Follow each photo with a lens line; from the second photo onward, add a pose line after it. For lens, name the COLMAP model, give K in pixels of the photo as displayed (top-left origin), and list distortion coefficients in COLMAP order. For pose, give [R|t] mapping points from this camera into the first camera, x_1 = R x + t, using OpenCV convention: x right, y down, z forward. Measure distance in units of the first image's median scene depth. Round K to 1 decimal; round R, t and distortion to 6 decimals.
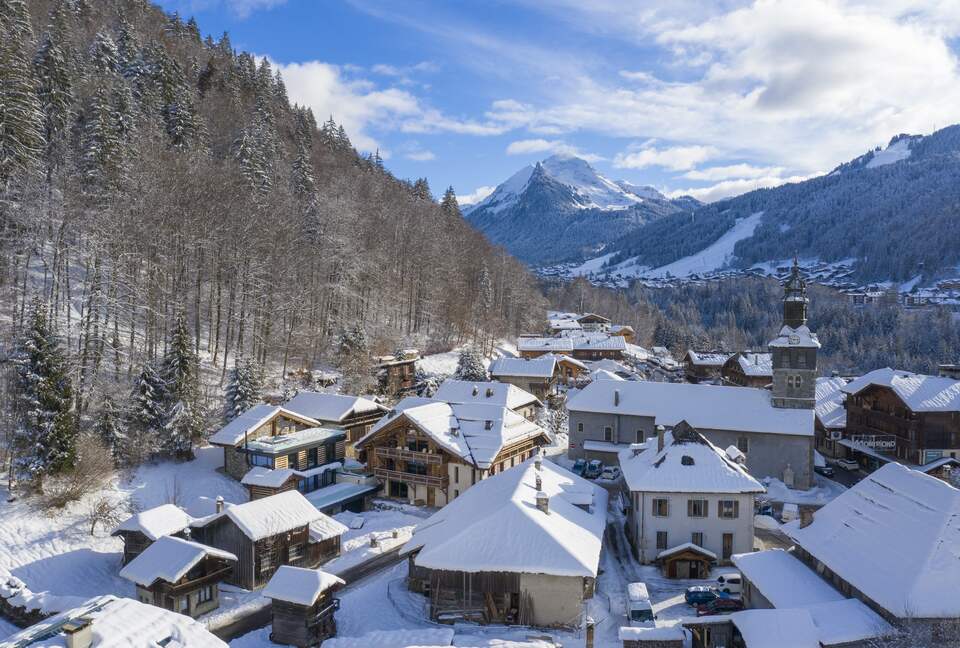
lens RADIAL K [[749.4, 0, 480.0], [0, 749.4, 324.0], [0, 0, 1]] dist [-0.013726, -0.000802]
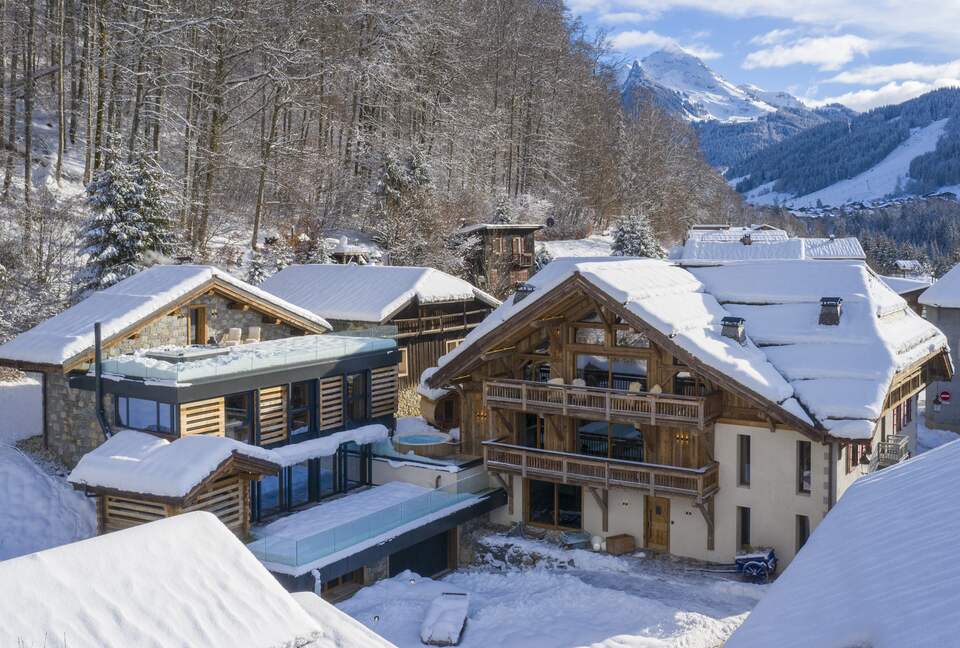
lens RADIAL K [[989.5, 0, 529.0], [0, 989.5, 262.0], [0, 0, 1]] dist [-0.018292, 0.004770]
pose [[0.999587, -0.001159, -0.028721, -0.083563], [0.000720, 0.999883, -0.015272, 0.091438], [0.028736, 0.015245, 0.999471, 0.426163]]
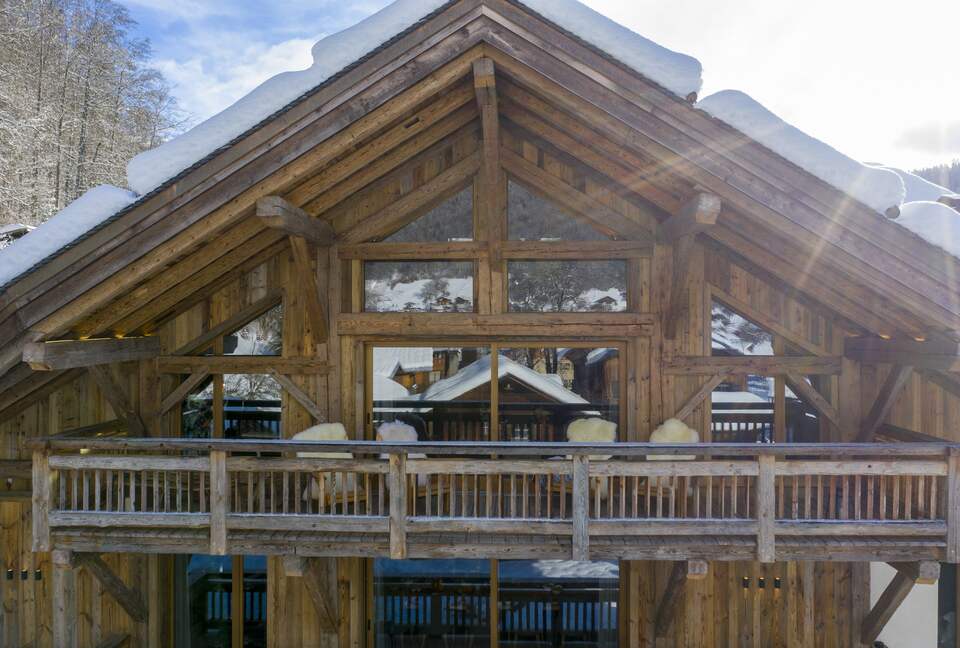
lens RADIAL K [[749.4, 0, 480.0], [0, 749.4, 324.0], [0, 0, 1]] dist [-0.013726, -0.000802]
pose [[0.884961, 0.000369, 0.465664, -0.105795], [0.023883, 0.998648, -0.046181, 0.120704], [-0.465051, 0.051990, 0.883756, 0.699867]]
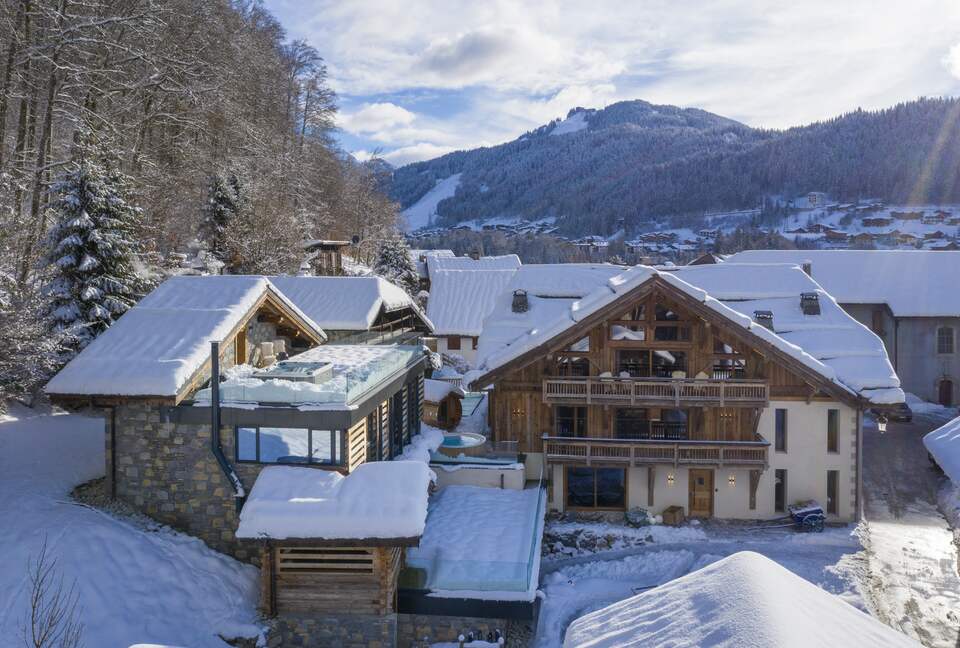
lens RADIAL K [[770.0, 0, 482.5], [0, 770.0, 261.1], [0, 0, 1]] dist [-0.009905, -0.003094]
pose [[0.917805, -0.006972, 0.396969, -0.247434], [0.021847, 0.999218, -0.032960, 0.092561], [-0.396429, 0.038923, 0.917240, 0.518567]]
